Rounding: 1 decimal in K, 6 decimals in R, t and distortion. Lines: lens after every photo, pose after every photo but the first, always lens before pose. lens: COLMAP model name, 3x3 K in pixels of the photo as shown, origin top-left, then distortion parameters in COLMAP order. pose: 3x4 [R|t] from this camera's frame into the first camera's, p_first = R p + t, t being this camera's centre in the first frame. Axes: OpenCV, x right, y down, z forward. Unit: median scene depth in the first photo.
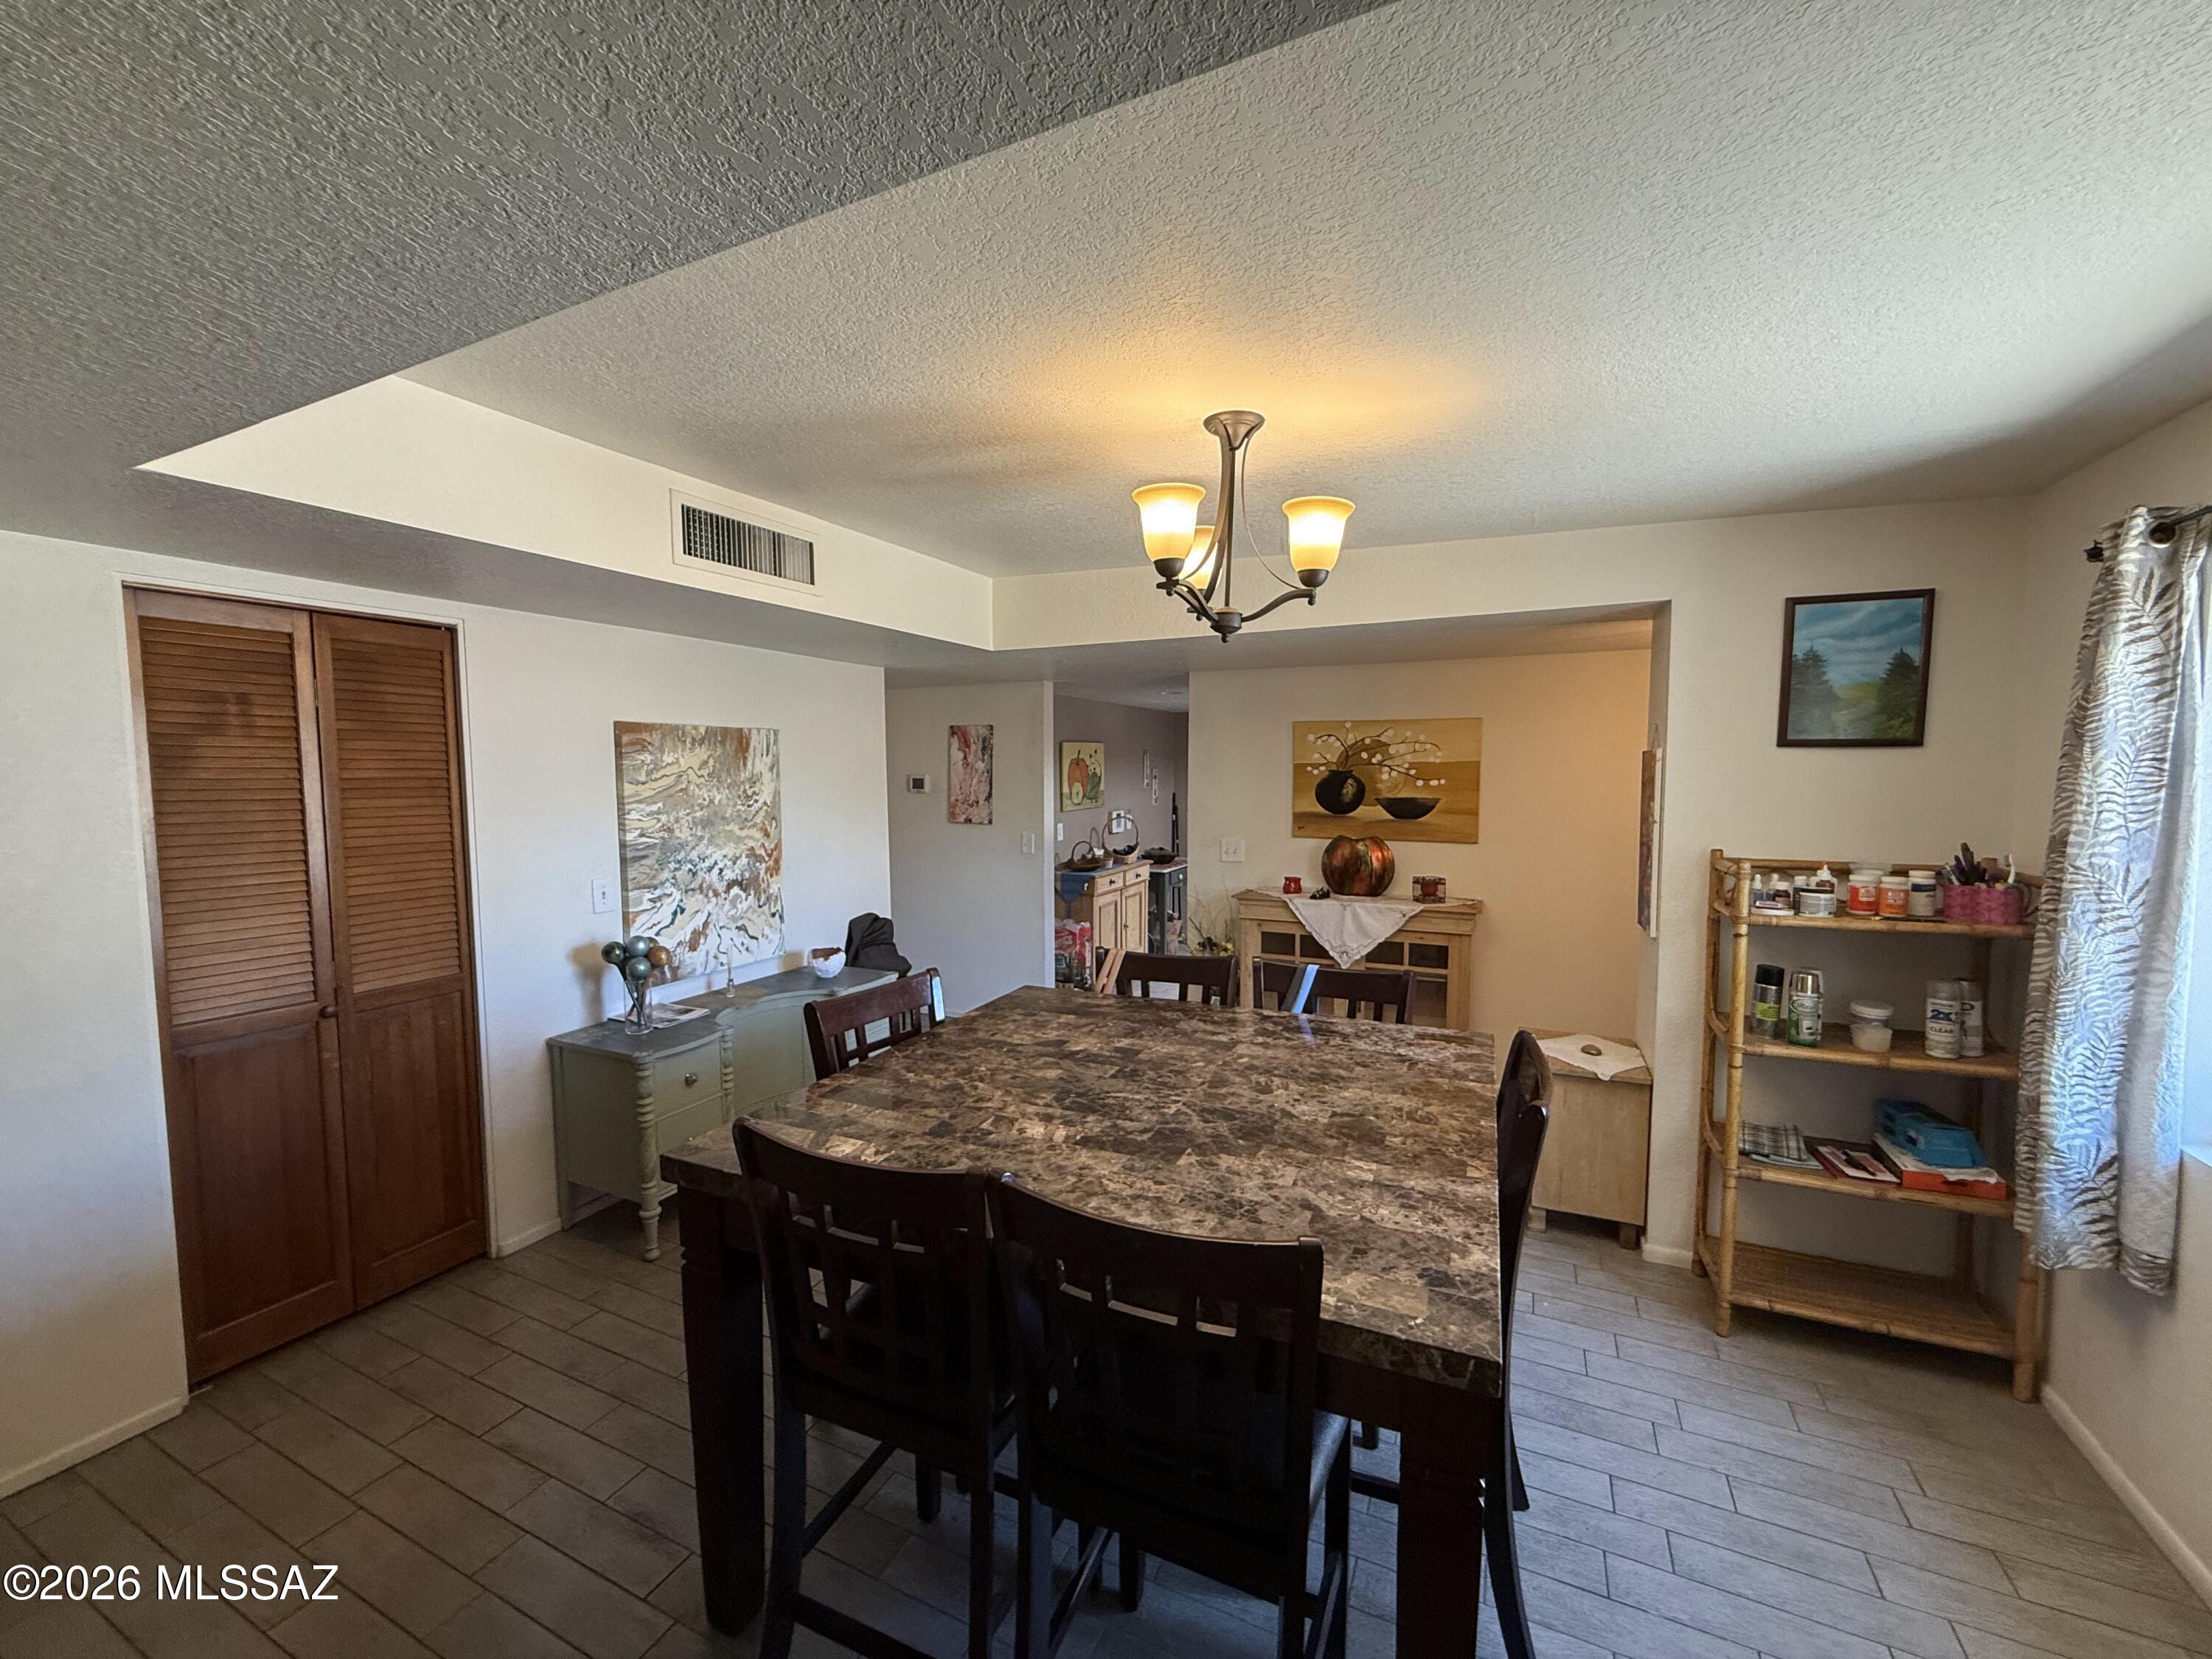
lens RADIAL K [[881.1, 0, 1088.2], [0, 881.1, 824.9], [0, 0, 1]] dist [0.000702, -0.001071]
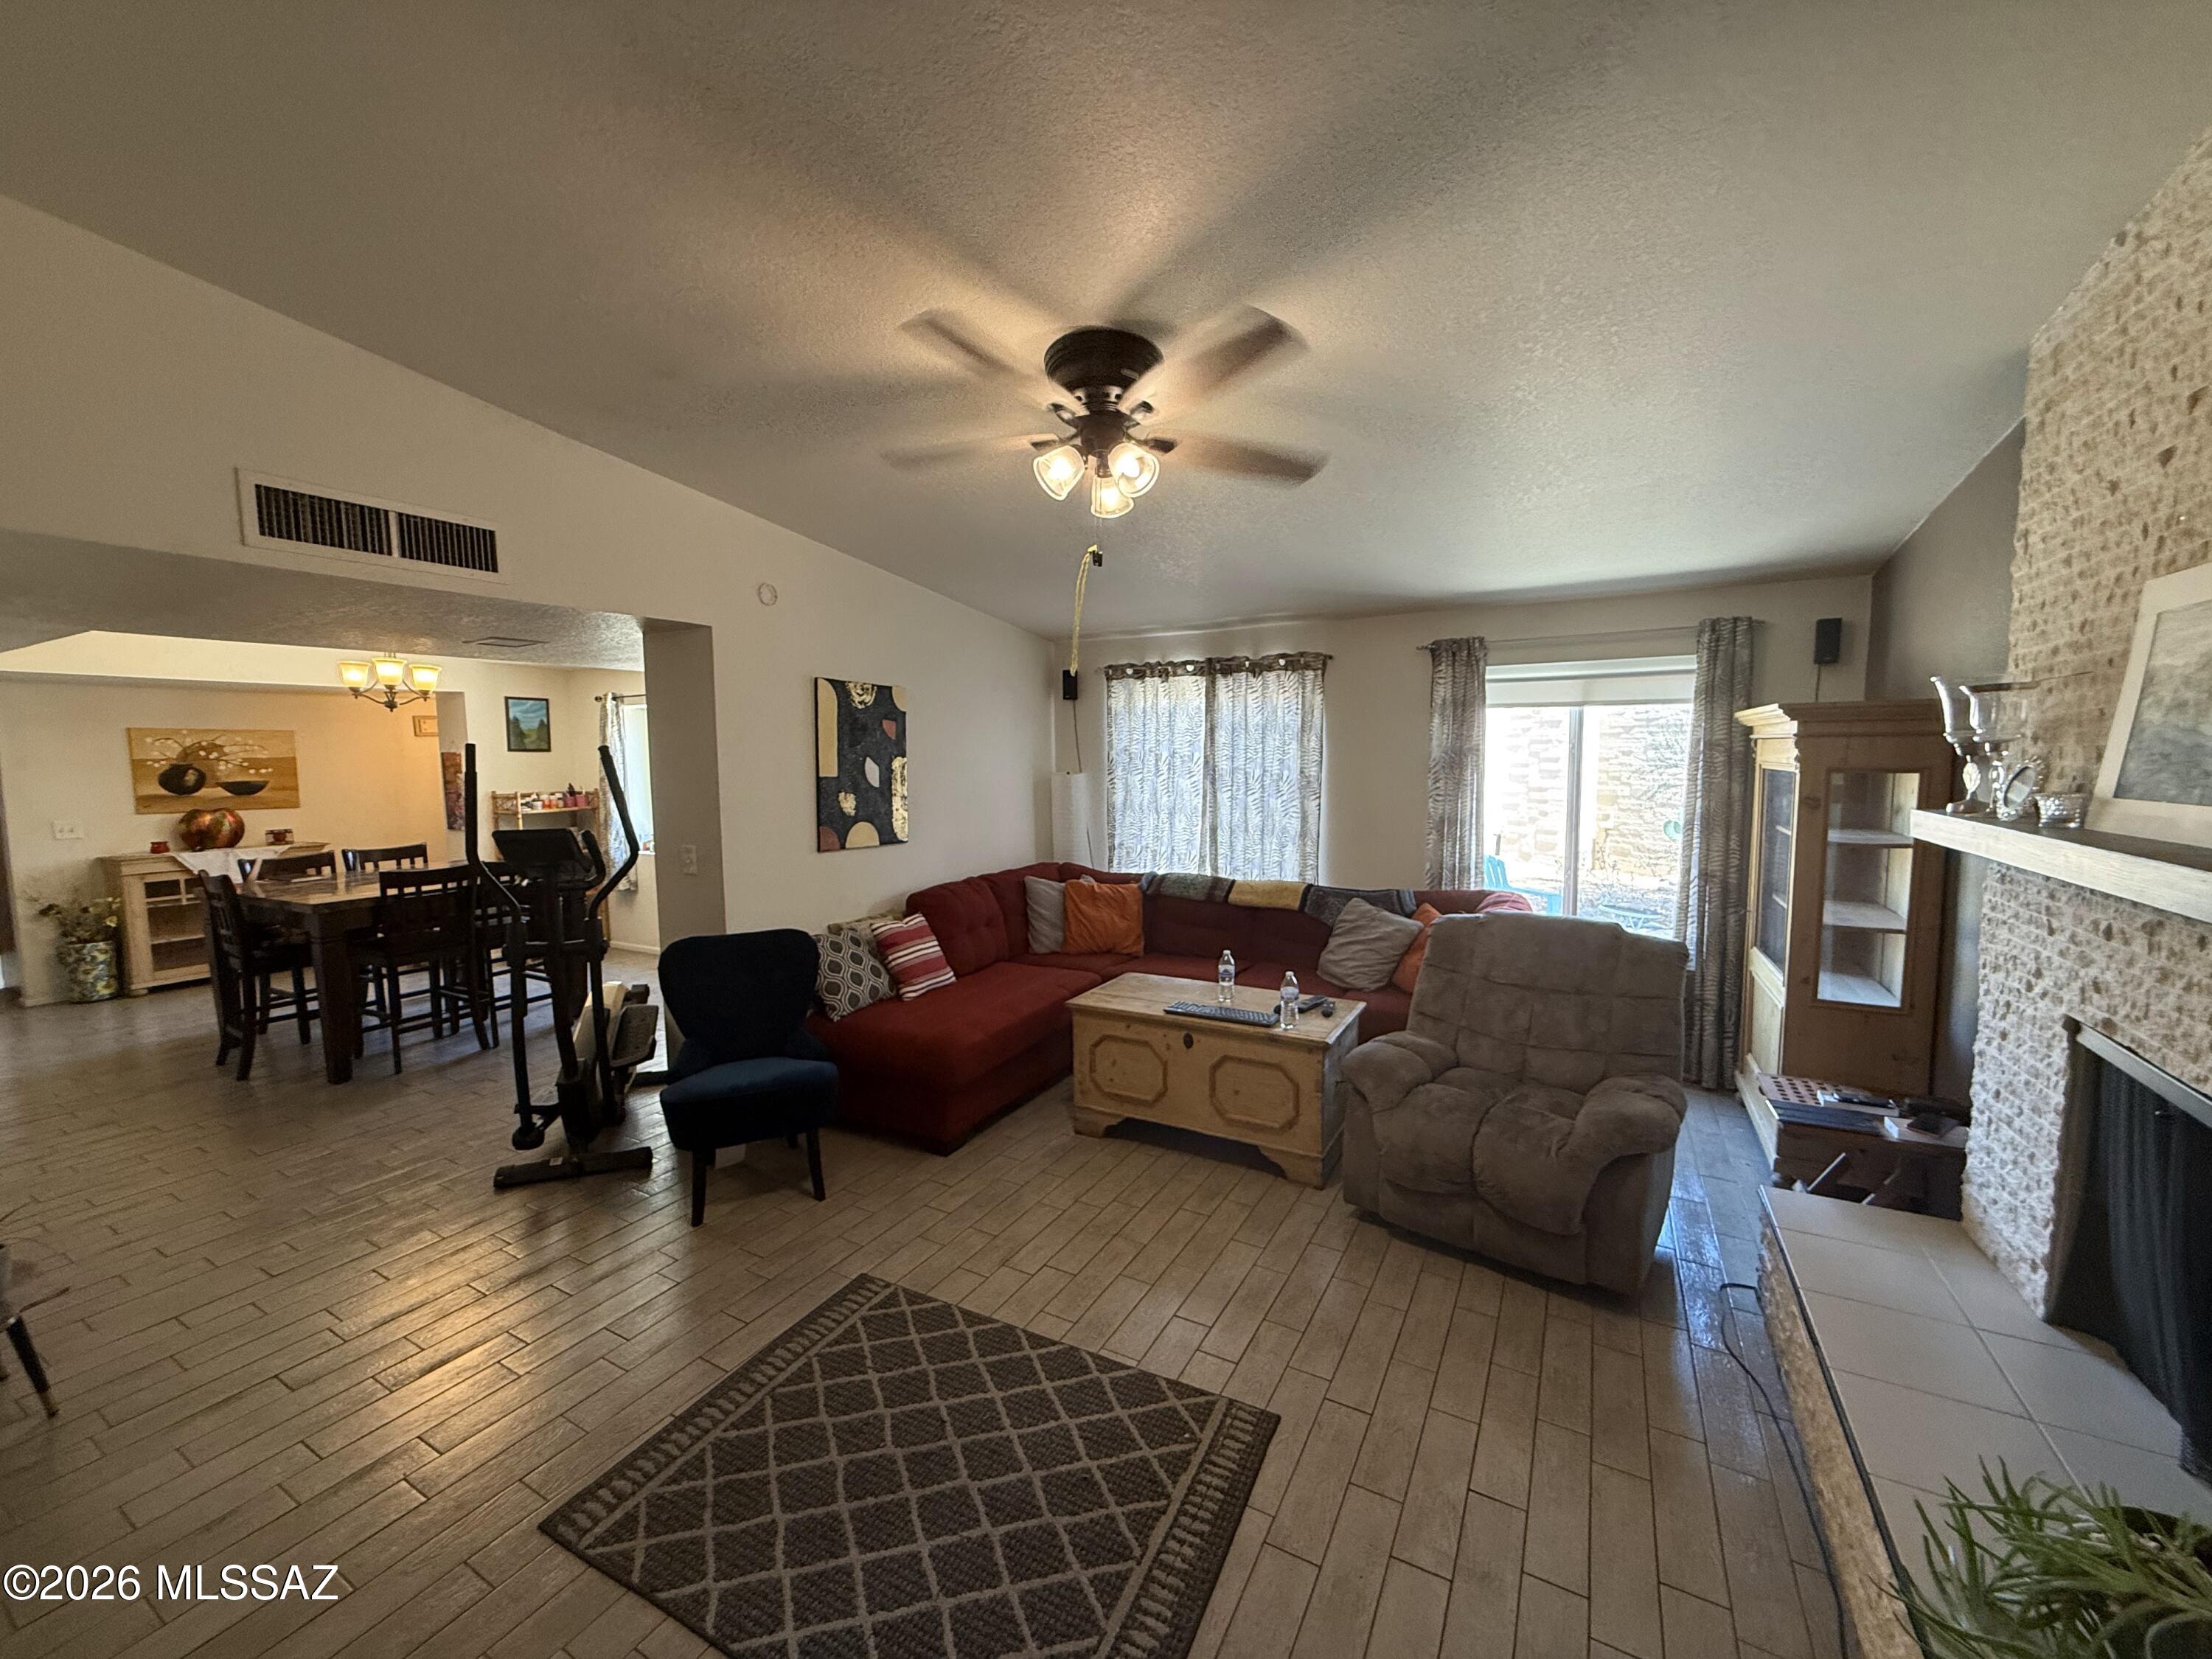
lens RADIAL K [[881.1, 0, 1101.2], [0, 881.1, 830.1], [0, 0, 1]] dist [0.000702, -0.001071]
pose [[0.059660, -0.083836, 0.994692, -1.992910], [0.072929, 0.994170, 0.079418, 0.074826], [-0.995551, 0.067804, 0.065427, -1.058310]]
